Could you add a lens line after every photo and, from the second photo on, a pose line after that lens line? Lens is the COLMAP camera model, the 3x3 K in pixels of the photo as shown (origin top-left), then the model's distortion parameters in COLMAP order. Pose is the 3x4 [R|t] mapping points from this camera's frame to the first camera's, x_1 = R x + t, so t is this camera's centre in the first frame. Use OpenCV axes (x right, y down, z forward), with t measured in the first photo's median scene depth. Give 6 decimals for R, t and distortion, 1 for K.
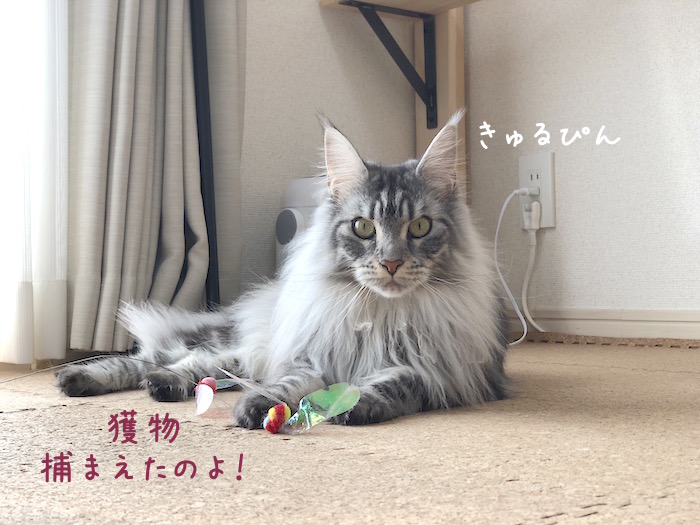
lens RADIAL K [[1051.3, 0, 349.6], [0, 1051.3, 261.2], [0, 0, 1]] dist [0.001495, 0.000000]
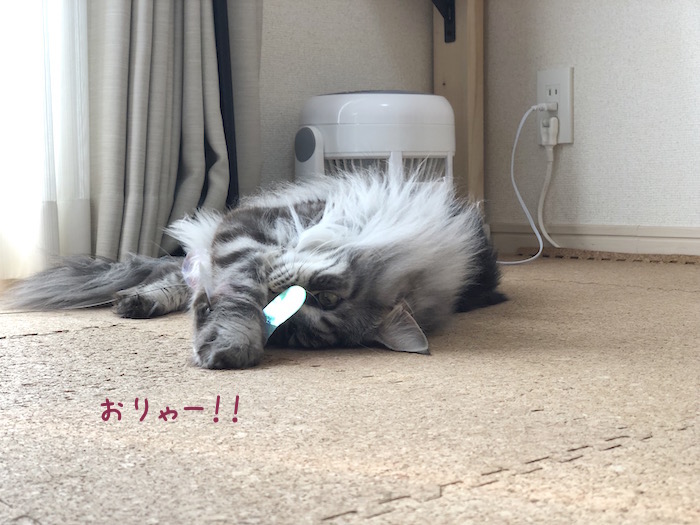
lens RADIAL K [[1051.3, 0, 349.1], [0, 1051.3, 263.1], [0, 0, 1]] dist [0.001495, 0.000000]
pose [[0.999953, -0.000029, -0.009670, -0.009355], [0.000931, 0.995639, 0.093281, -0.014701], [0.009625, -0.093286, 0.995593, -0.012371]]
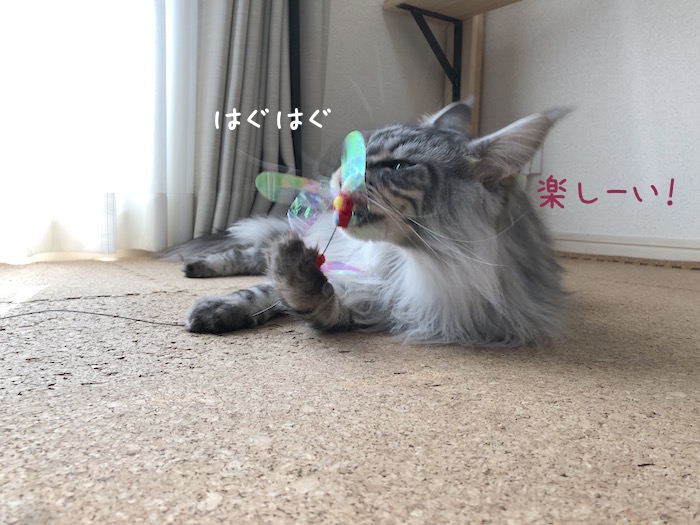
lens RADIAL K [[572.1, 0, 348.3], [0, 572.1, 261.8], [0, 0, 1]] dist [0.004580, -0.002378]
pose [[0.997027, 0.051832, -0.057005, -0.016053], [-0.045139, 0.992568, 0.113012, 0.012409], [0.062439, -0.110103, 0.991957, 0.249389]]
